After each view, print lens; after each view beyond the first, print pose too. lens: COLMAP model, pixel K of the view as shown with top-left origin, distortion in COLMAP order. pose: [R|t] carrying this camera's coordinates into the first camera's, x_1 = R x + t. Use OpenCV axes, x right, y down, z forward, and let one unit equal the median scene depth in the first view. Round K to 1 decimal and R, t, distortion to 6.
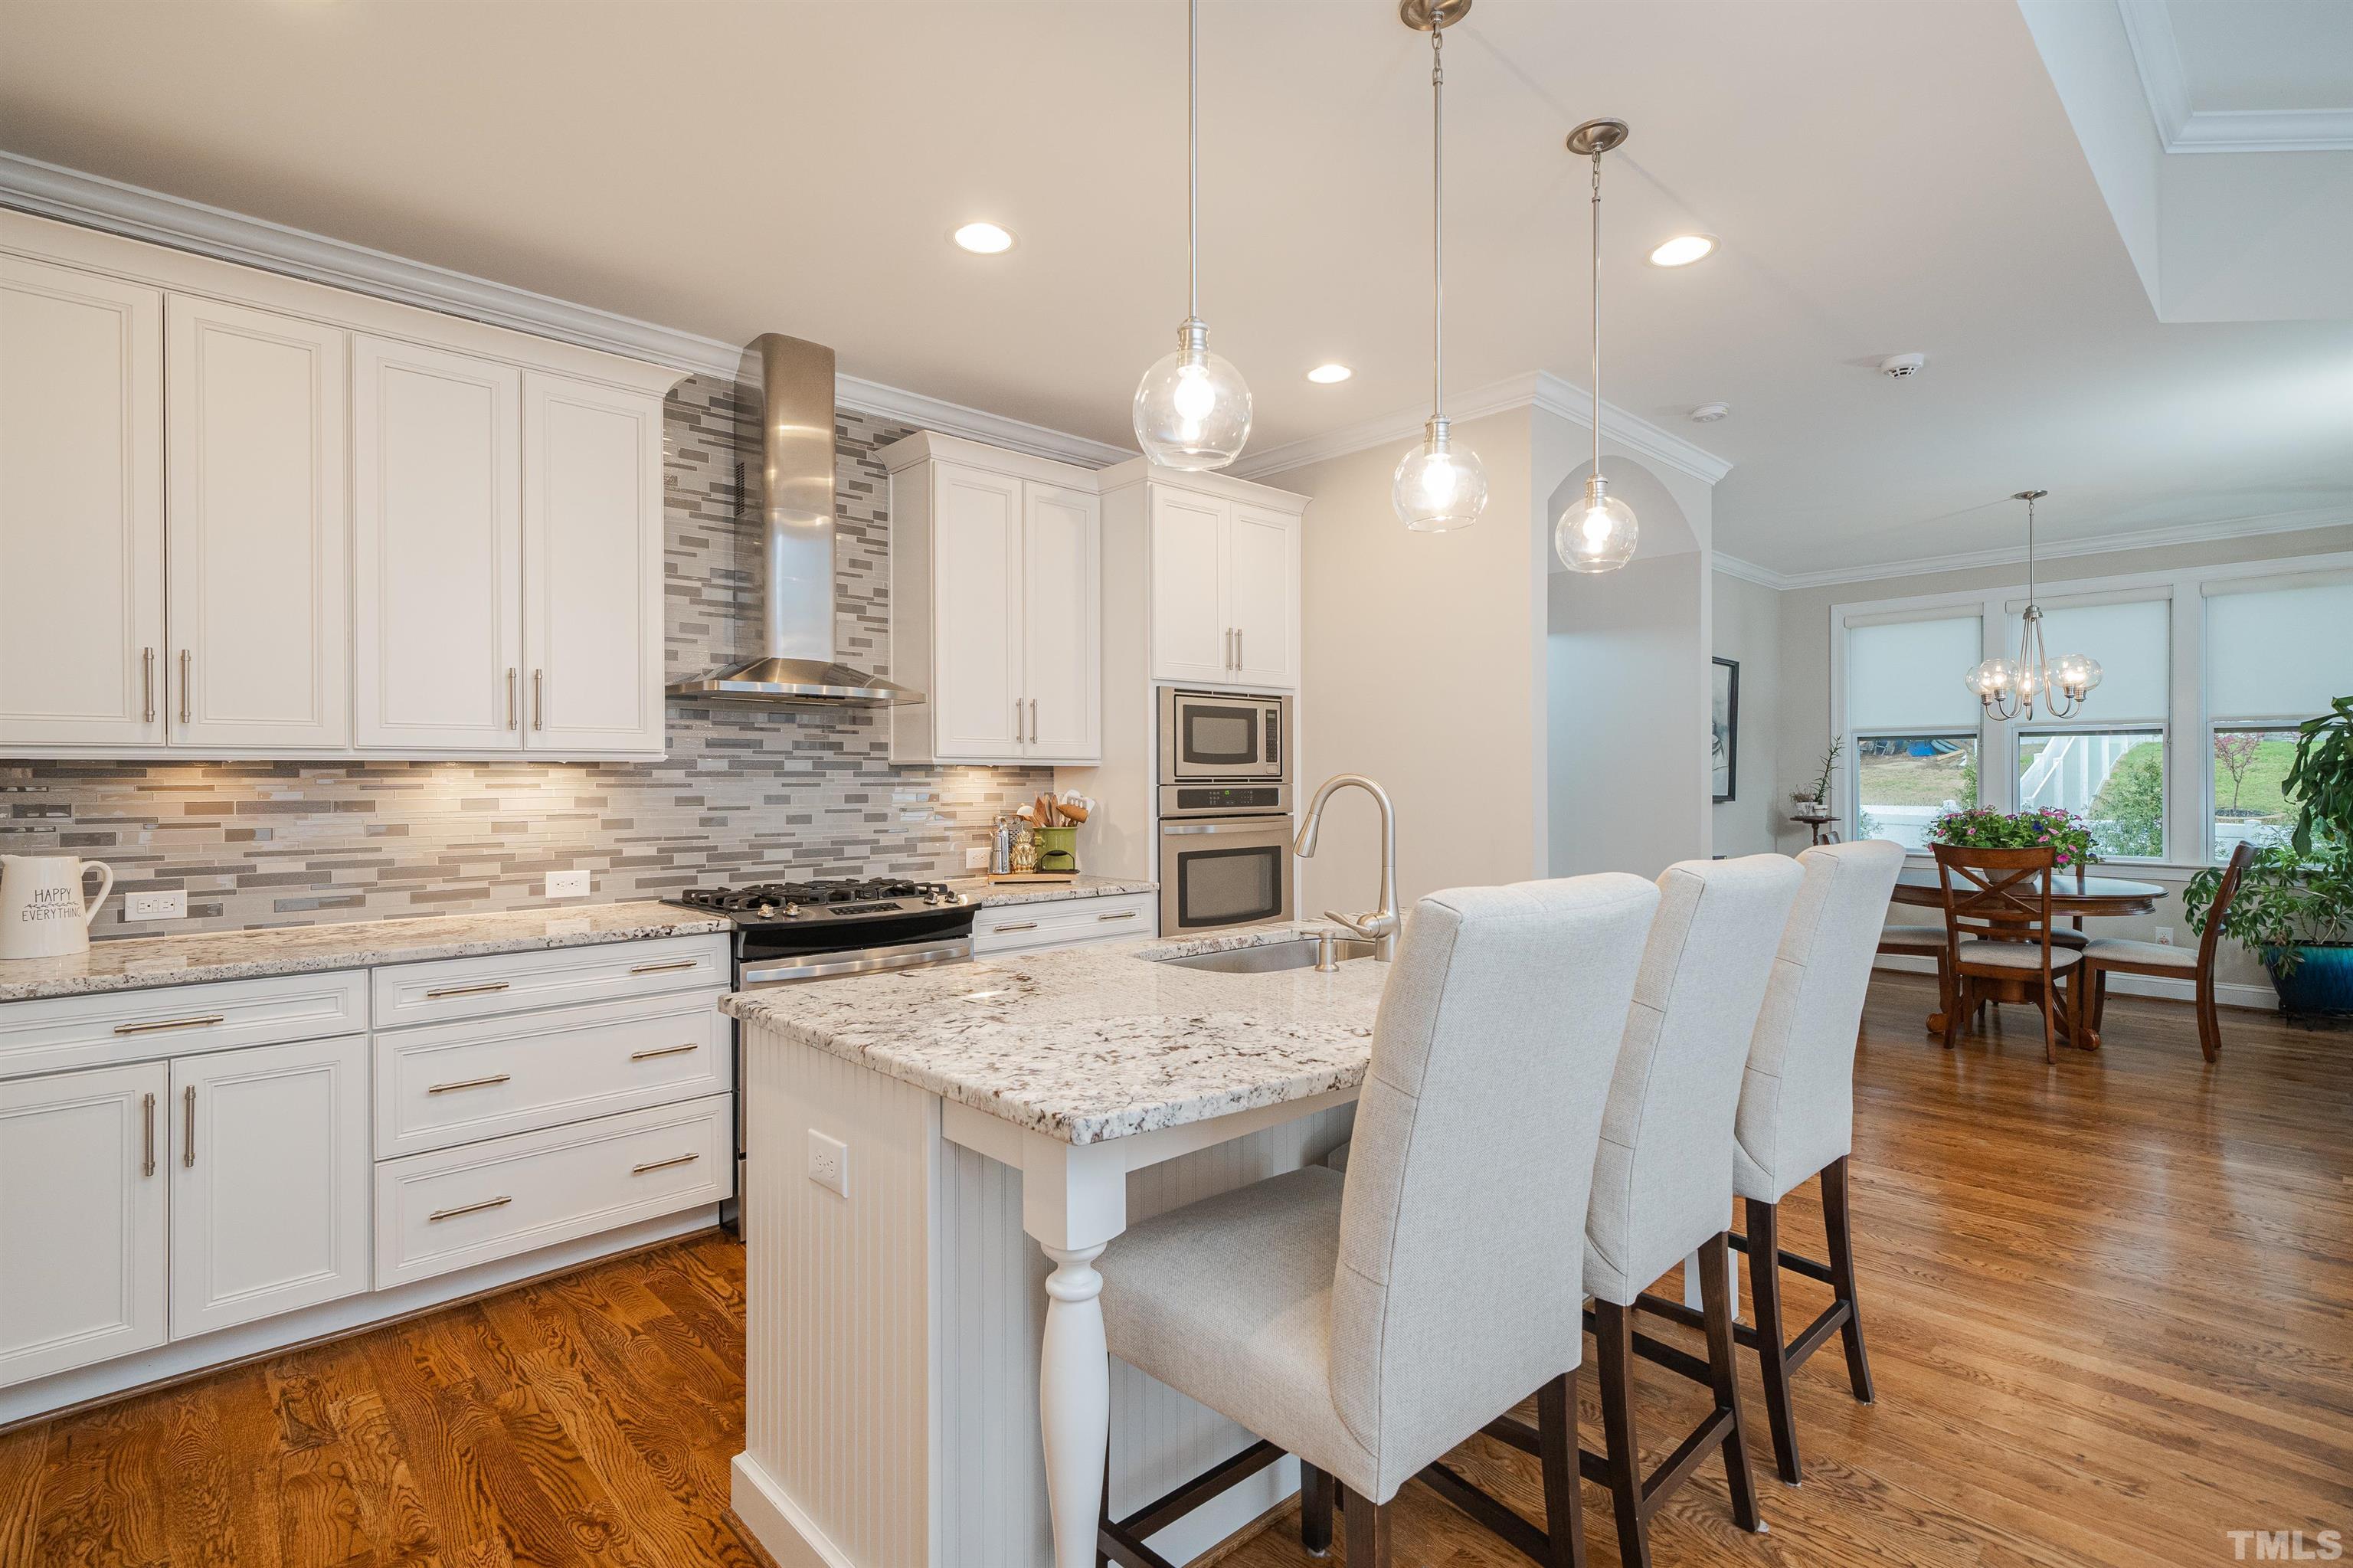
lens RADIAL K [[1122.6, 0, 1167.1], [0, 1122.6, 781.8], [0, 0, 1]] dist [0.002229, 0.000895]
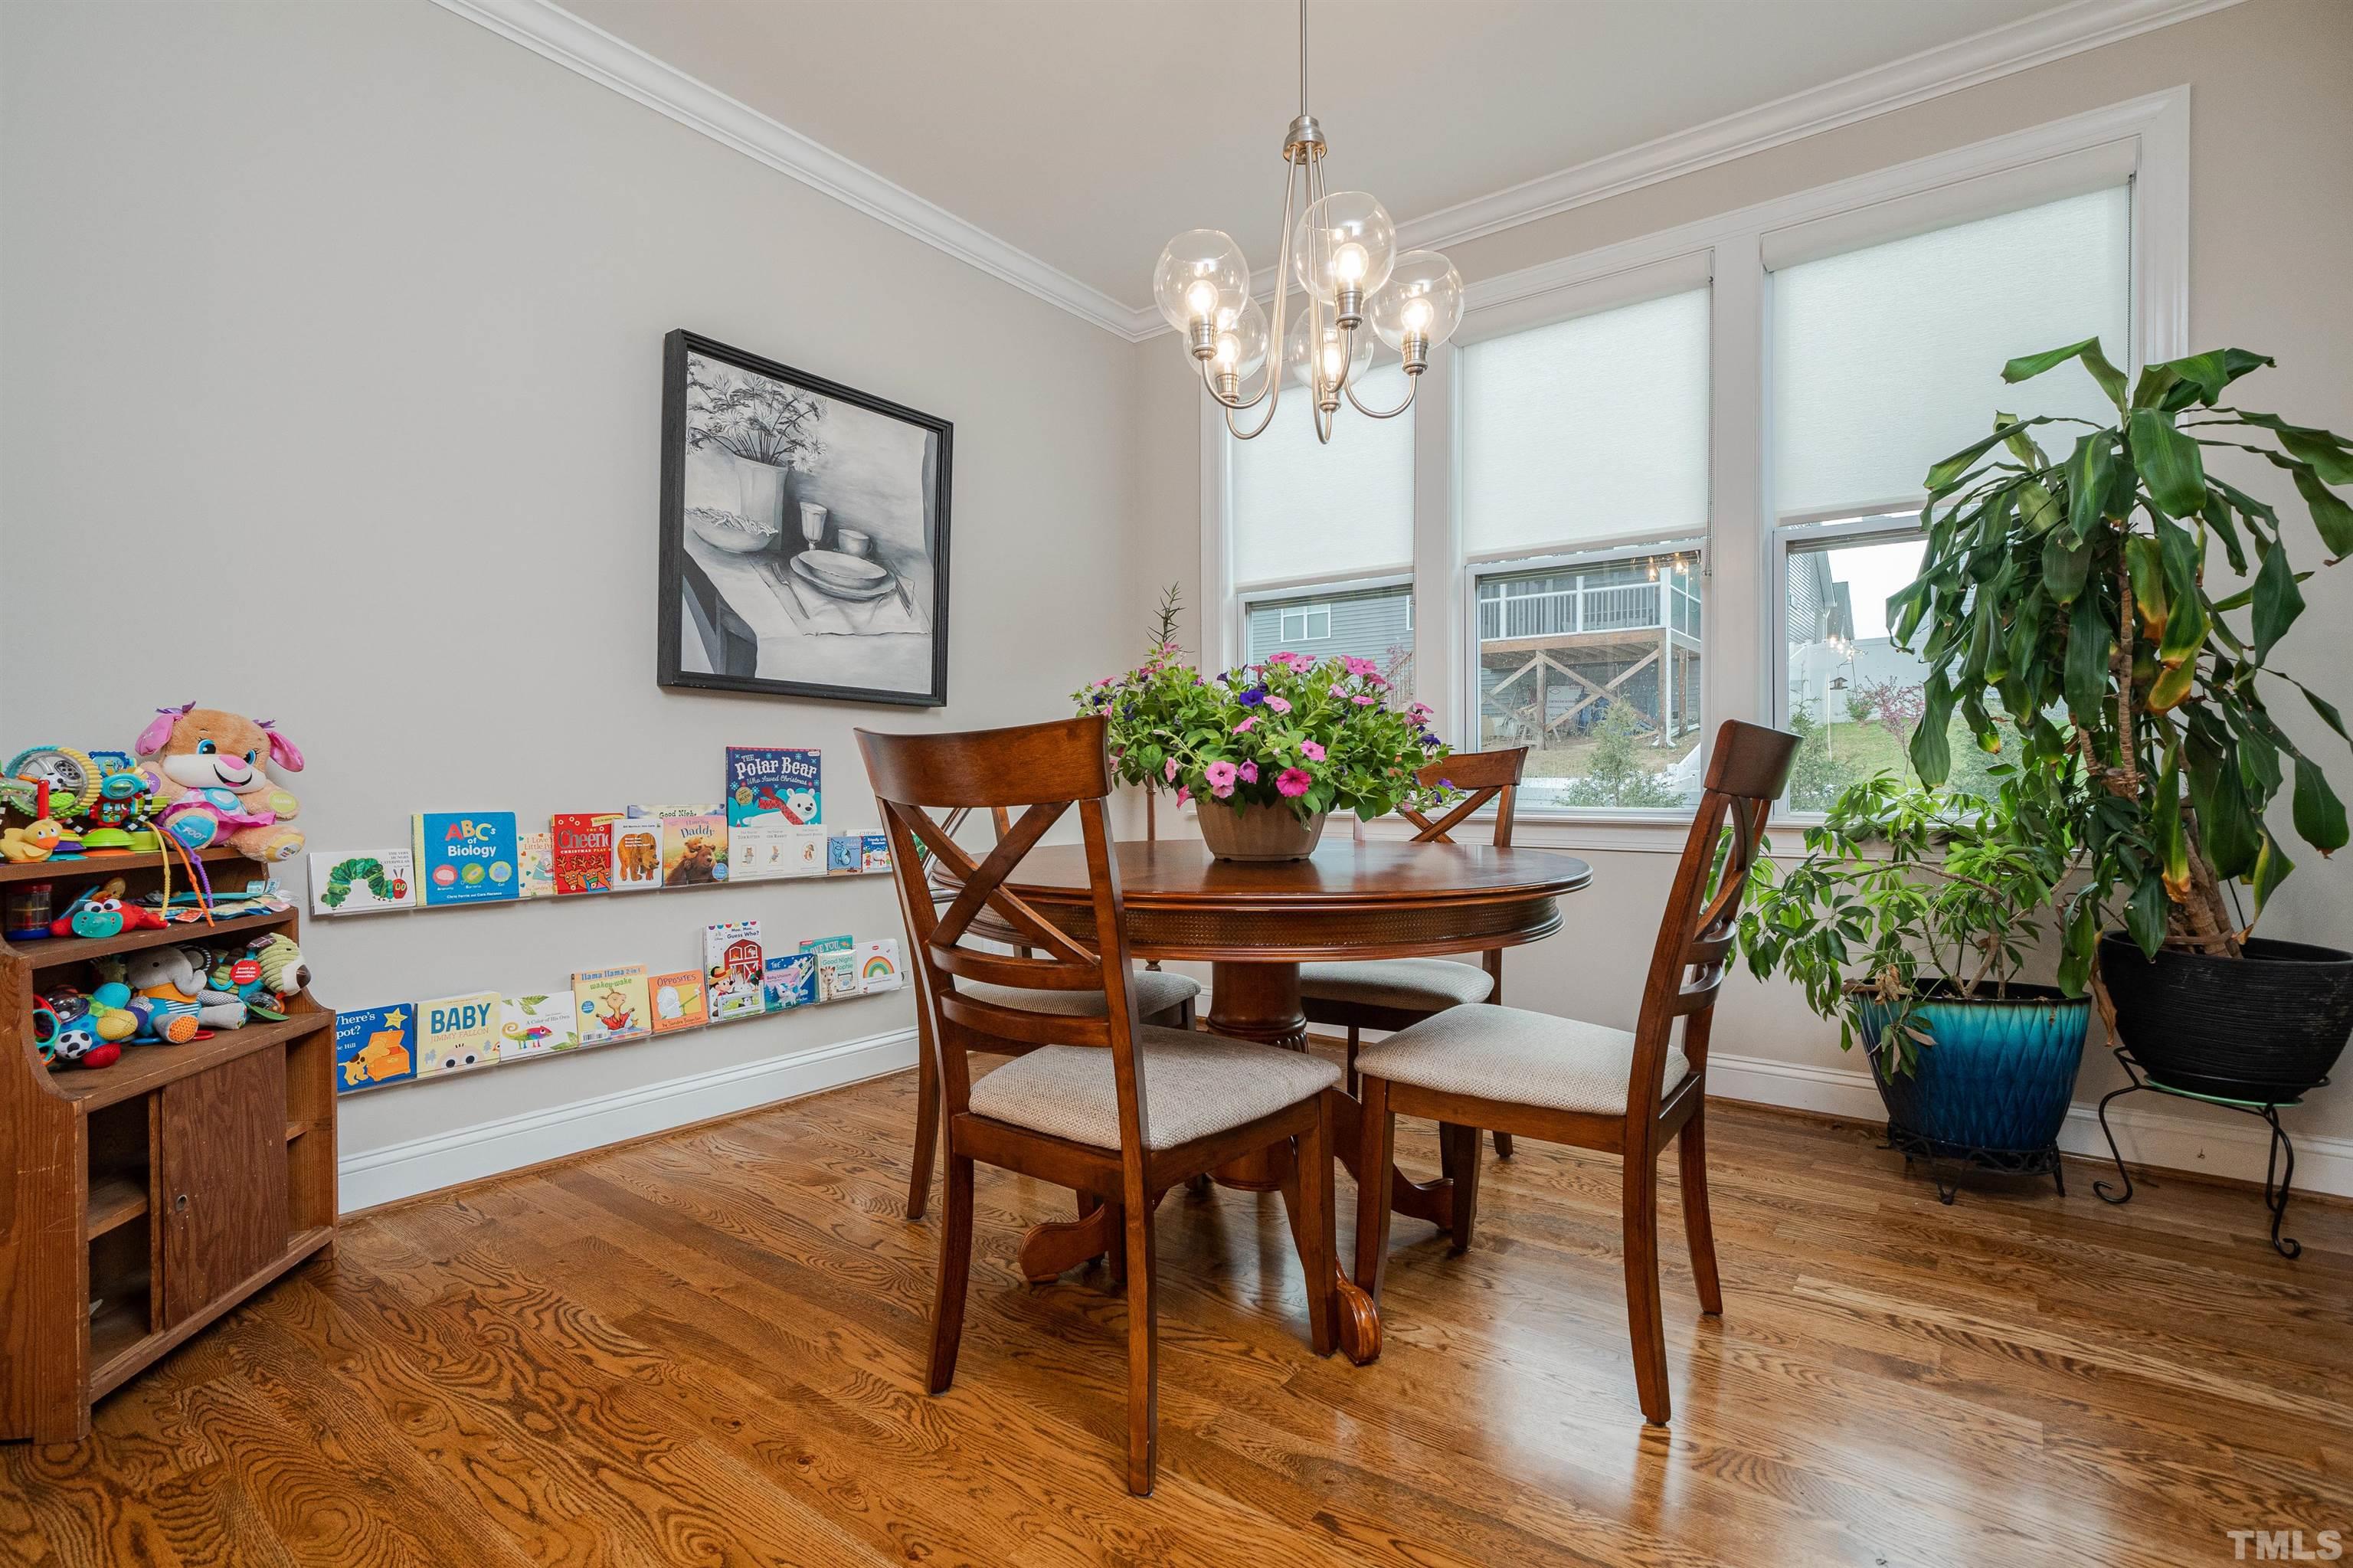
lens RADIAL K [[1104.0, 0, 1176.5], [0, 1104.0, 784.0], [0, 0, 1]] dist [0.003800, 0.000601]
pose [[0.985614, -0.002234, 0.168997, 0.994321], [0.001875, 0.999996, 0.002282, 0.094988], [-0.169001, -0.001932, 0.985614, 0.965470]]
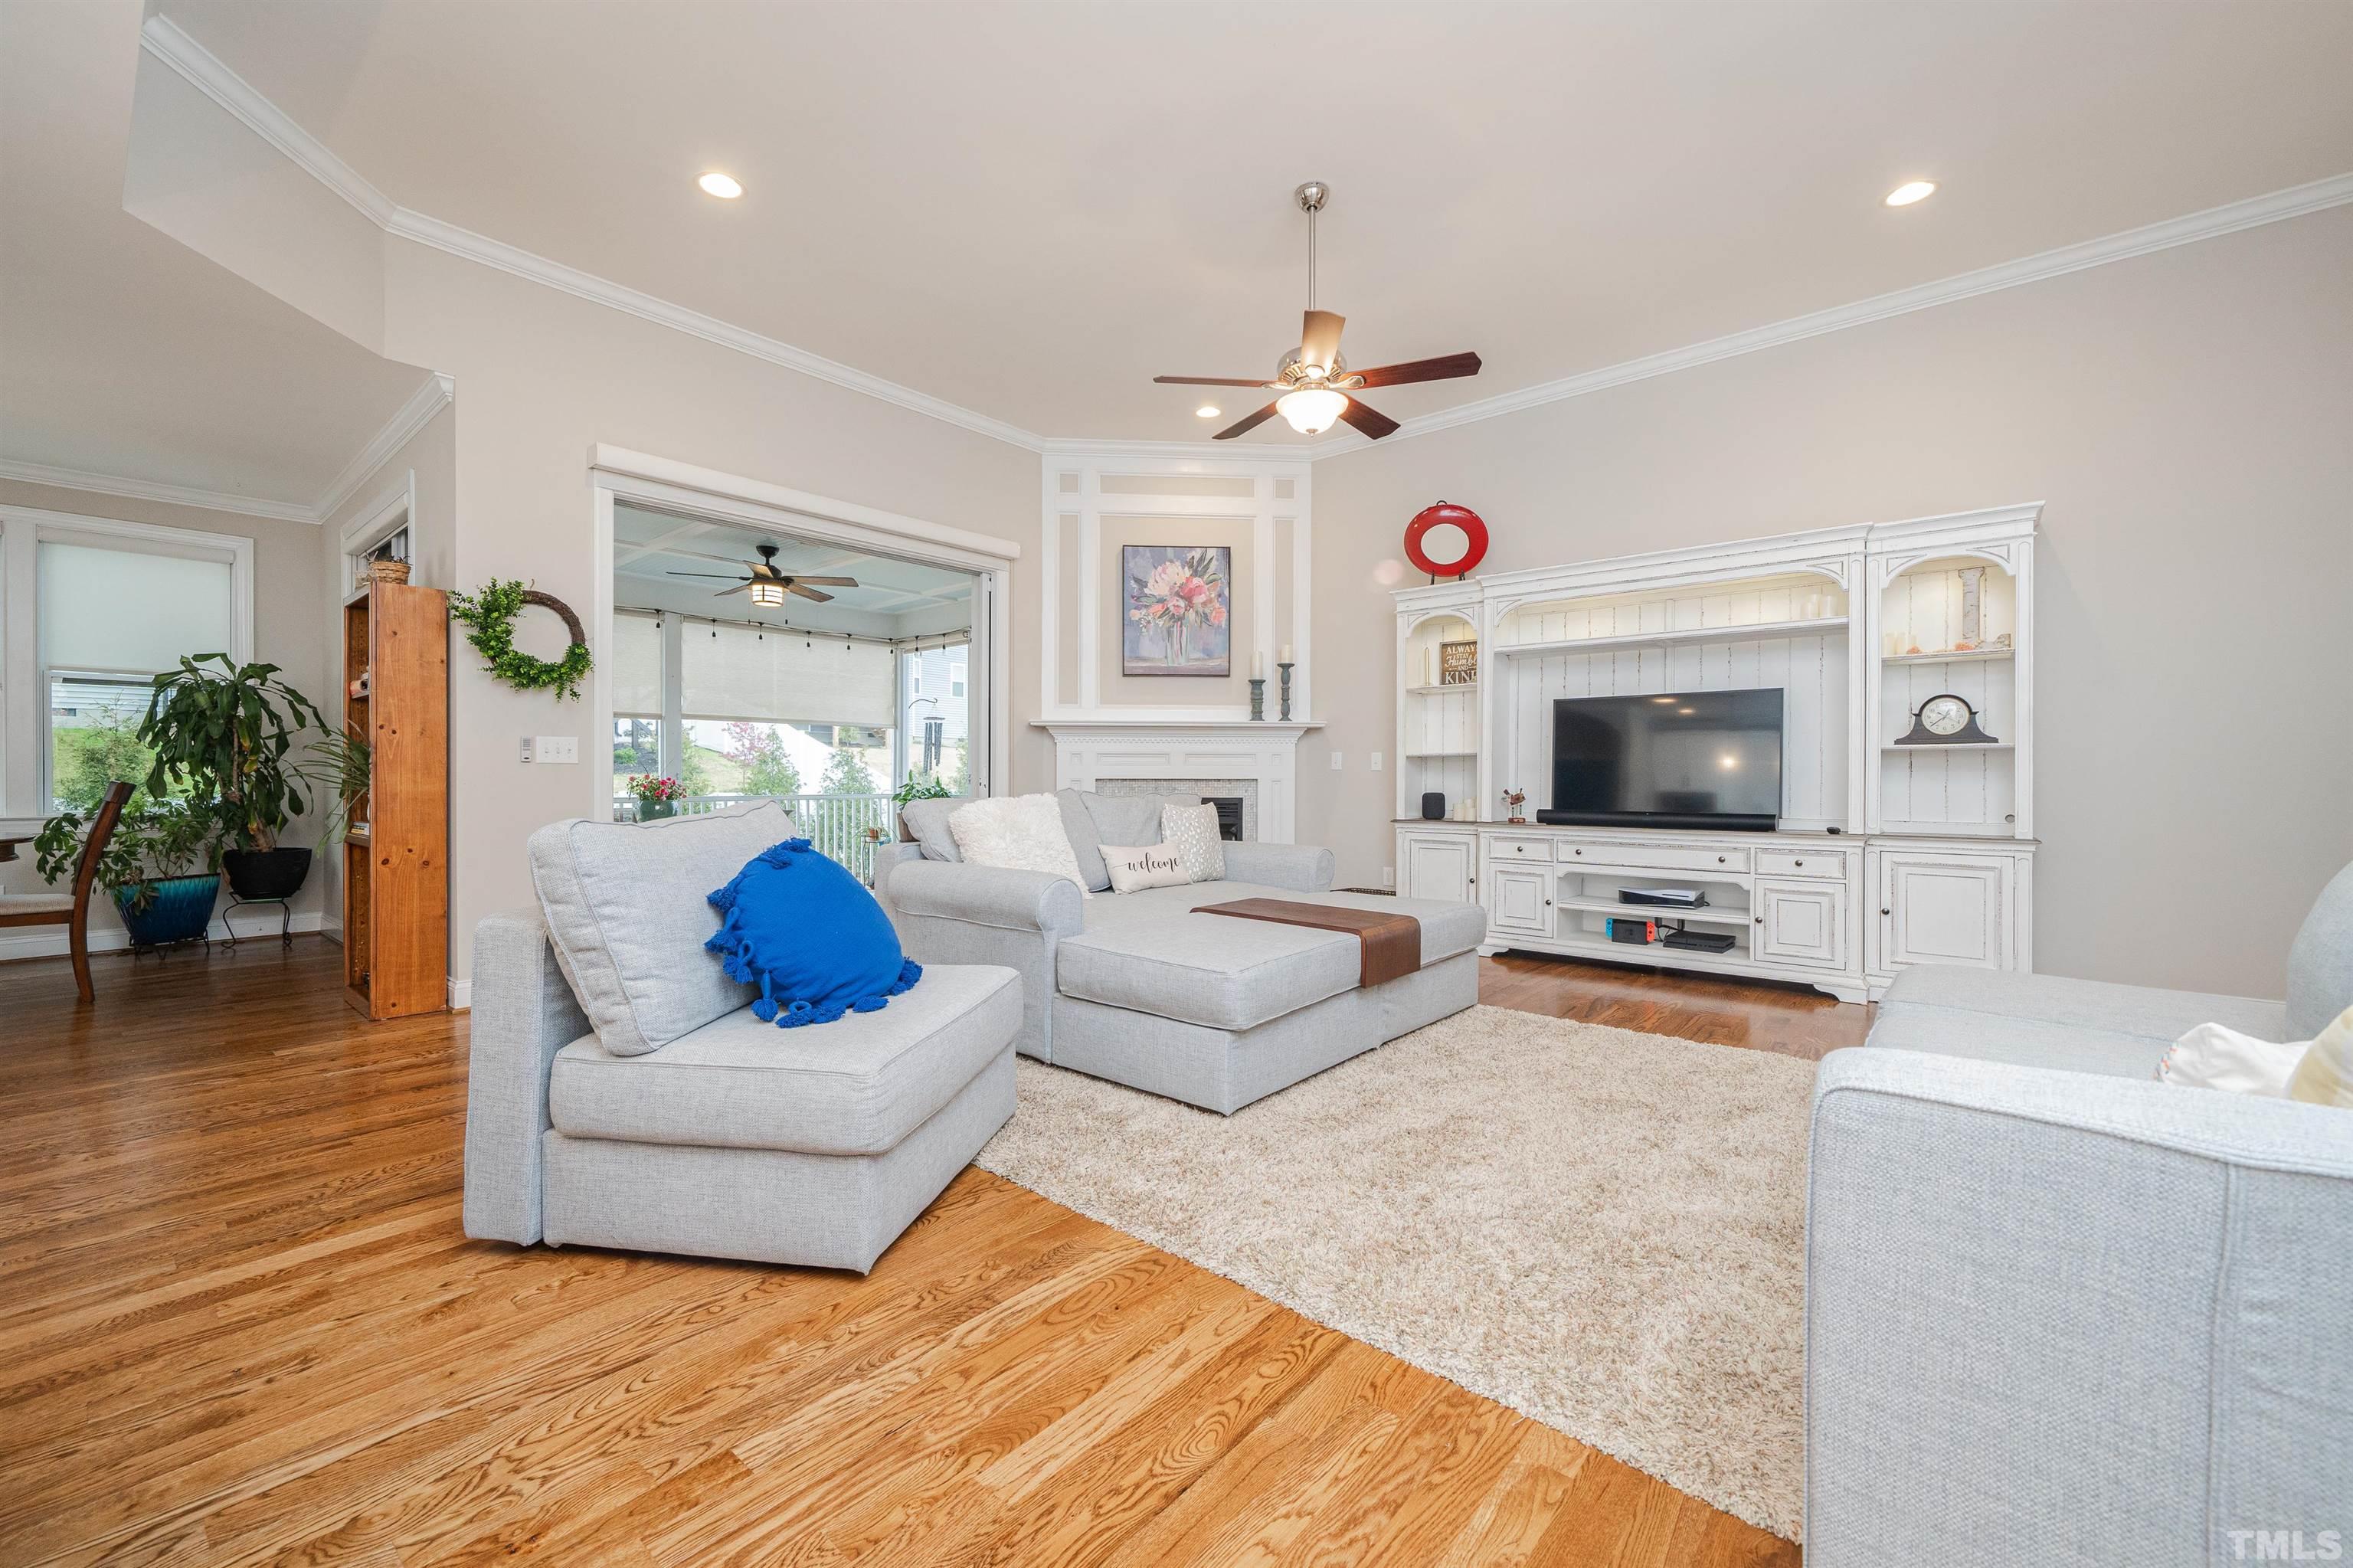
lens RADIAL K [[951.2, 0, 1187.8], [0, 951.2, 777.0], [0, 0, 1]] dist [-0.005229, 0.000131]
pose [[-0.116920, 0.001684, 0.993140, -0.011329], [0.001298, 0.999998, -0.001543, 0.071747], [-0.993141, 0.001109, -0.116922, 0.185708]]
